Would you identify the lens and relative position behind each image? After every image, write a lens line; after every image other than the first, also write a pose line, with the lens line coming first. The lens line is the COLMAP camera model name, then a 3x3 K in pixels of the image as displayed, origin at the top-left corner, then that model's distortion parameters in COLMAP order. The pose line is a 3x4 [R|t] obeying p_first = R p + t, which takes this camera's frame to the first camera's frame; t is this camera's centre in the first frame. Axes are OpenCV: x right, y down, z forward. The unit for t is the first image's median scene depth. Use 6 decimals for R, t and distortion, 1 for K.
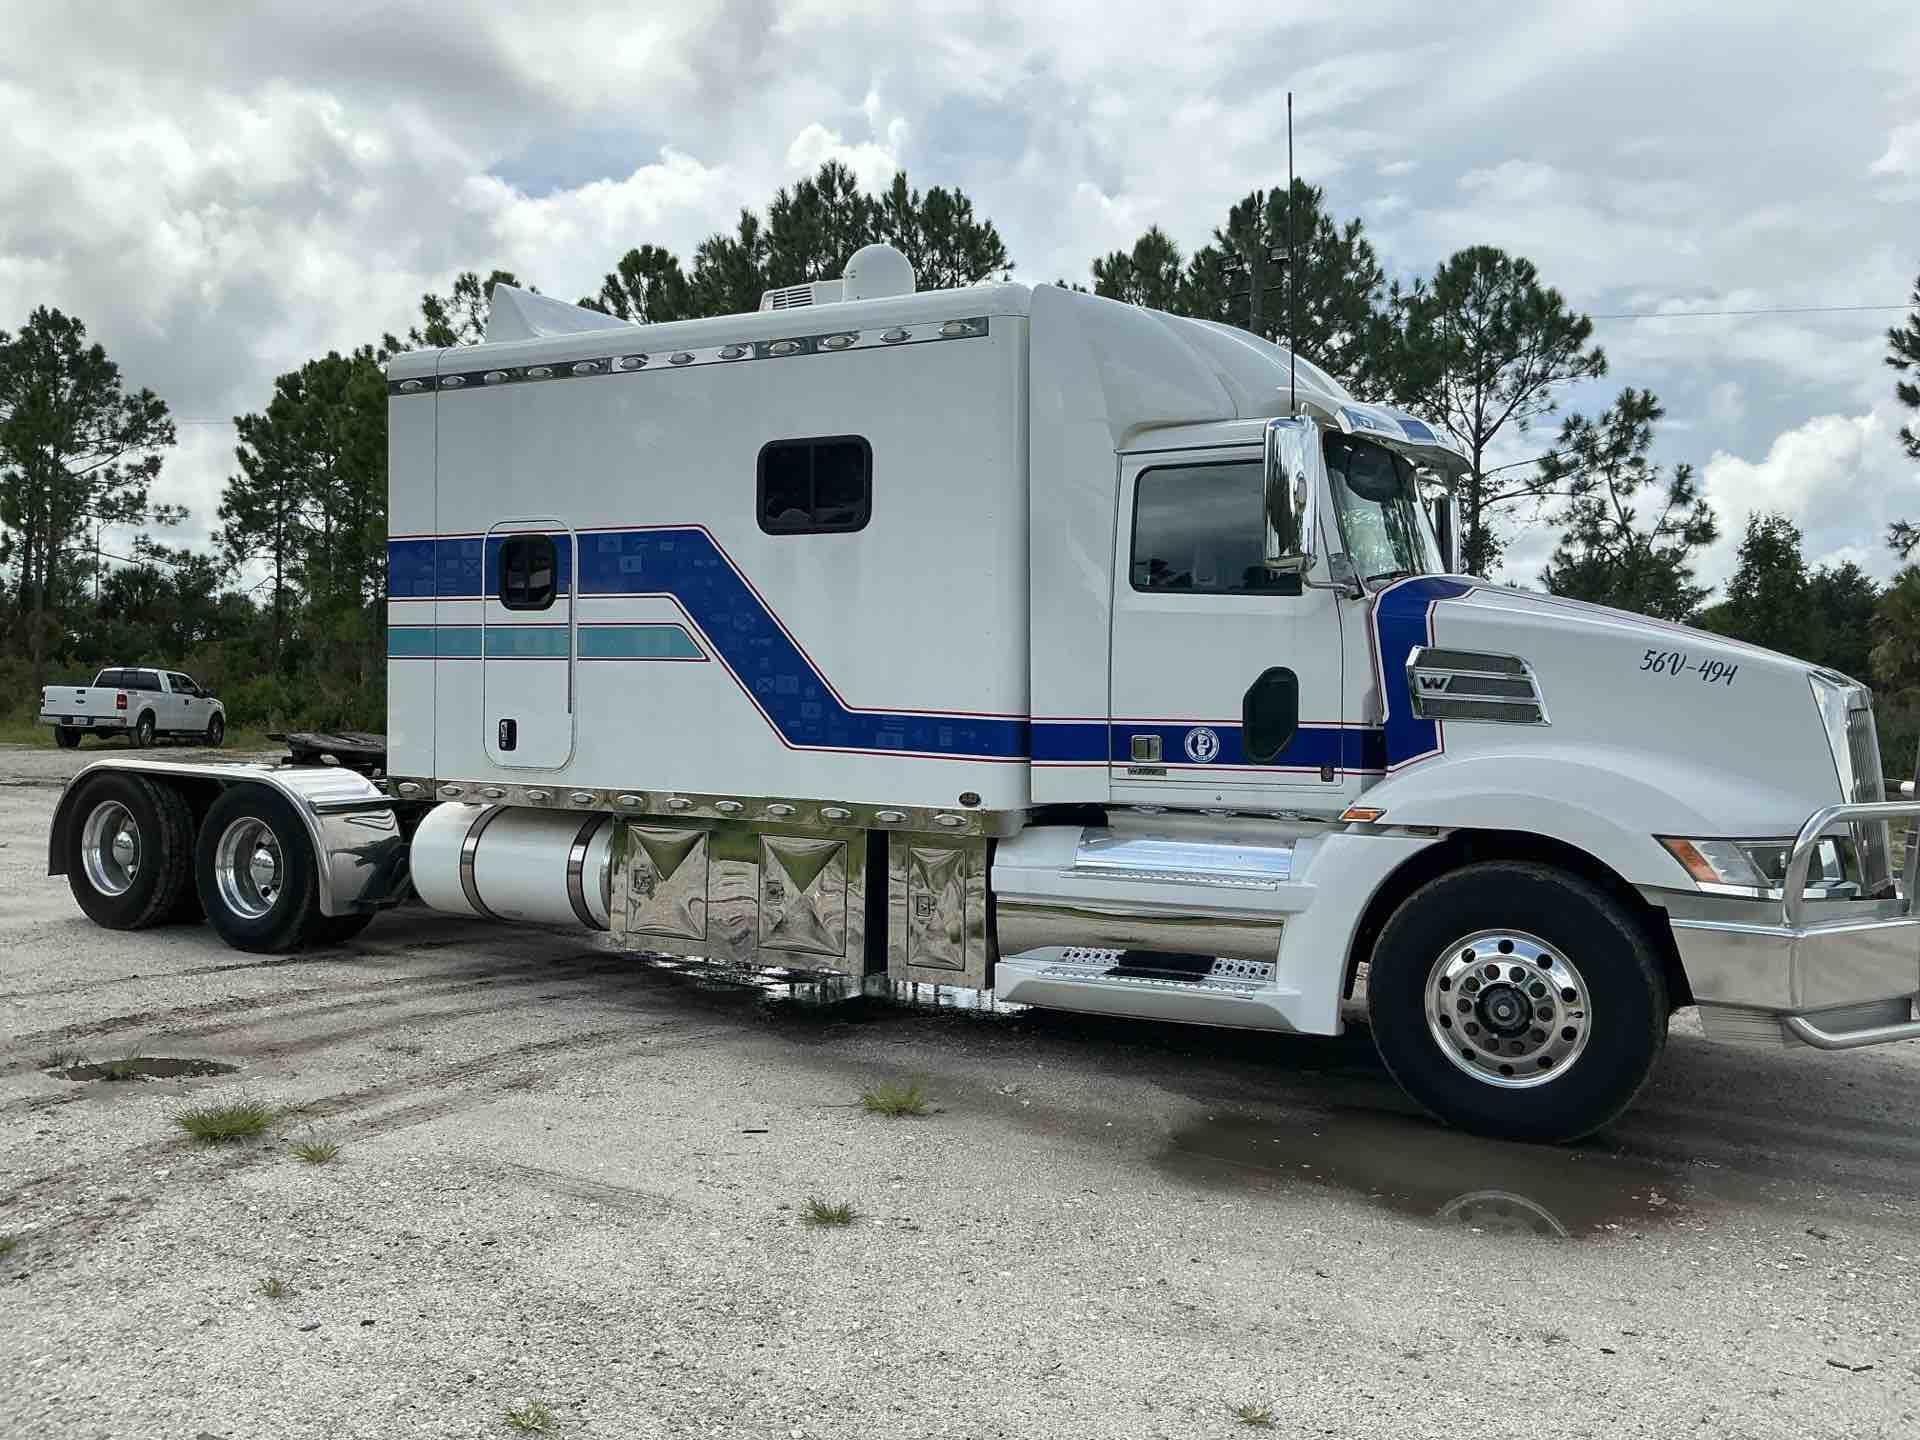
lens RADIAL K [[1613.0, 0, 960.0], [0, 1613.0, 720.0], [0, 0, 1]] dist [0.075507, -0.159892]
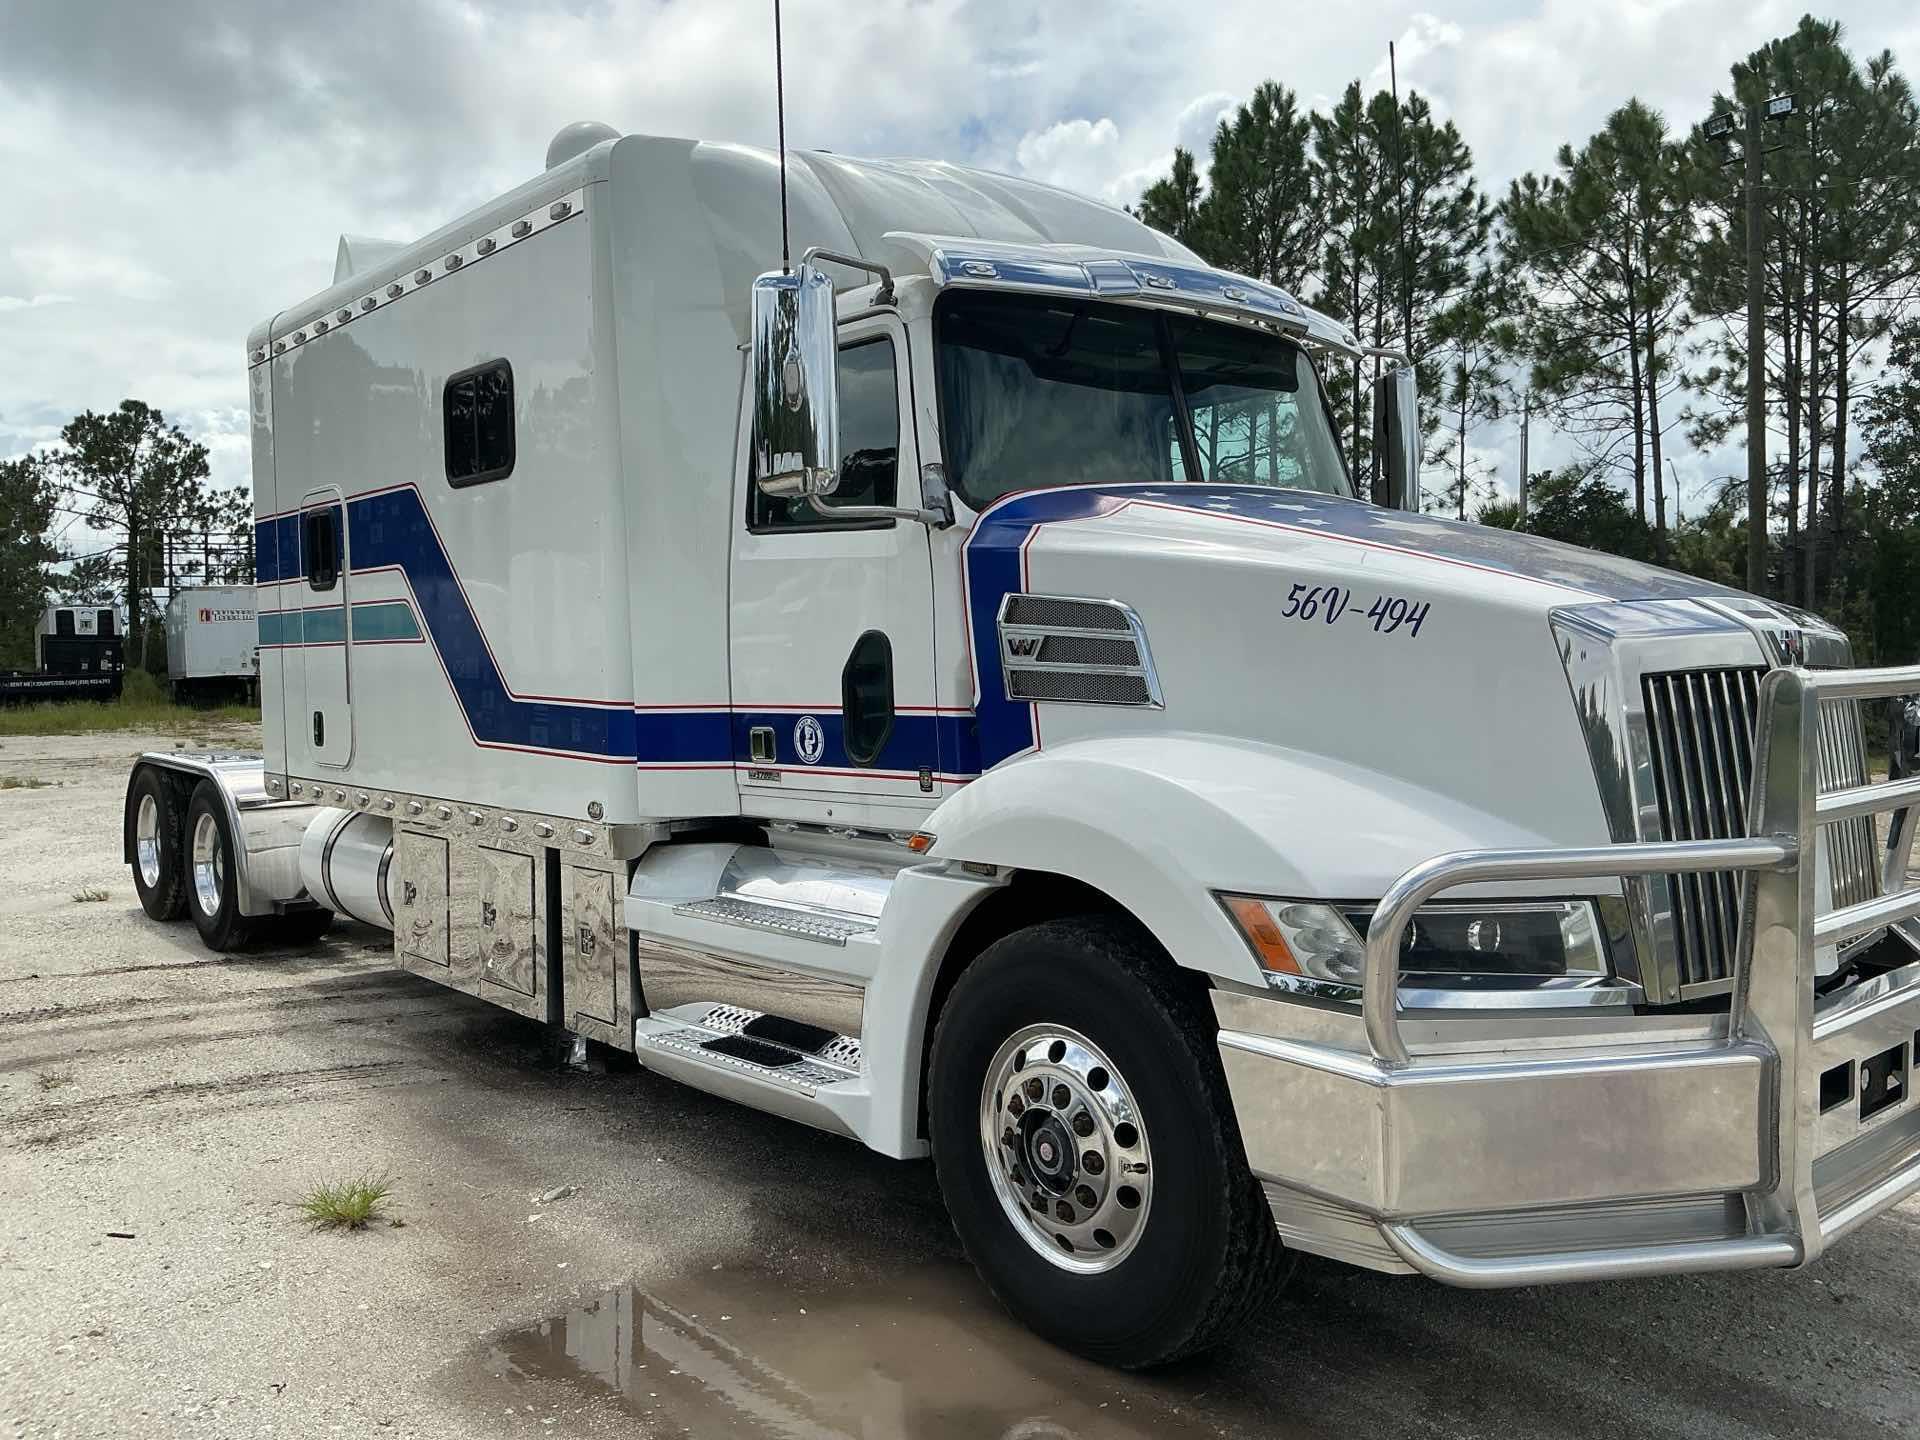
lens RADIAL K [[1610.4, 0, 960.0], [0, 1610.4, 720.0], [0, 0, 1]] dist [0.057390, -0.120986]
pose [[0.933841, -0.016872, -0.357289, 0.392605], [0.025505, 0.999485, 0.019465, -0.004939], [0.356777, -0.027289, 0.933791, 0.286661]]
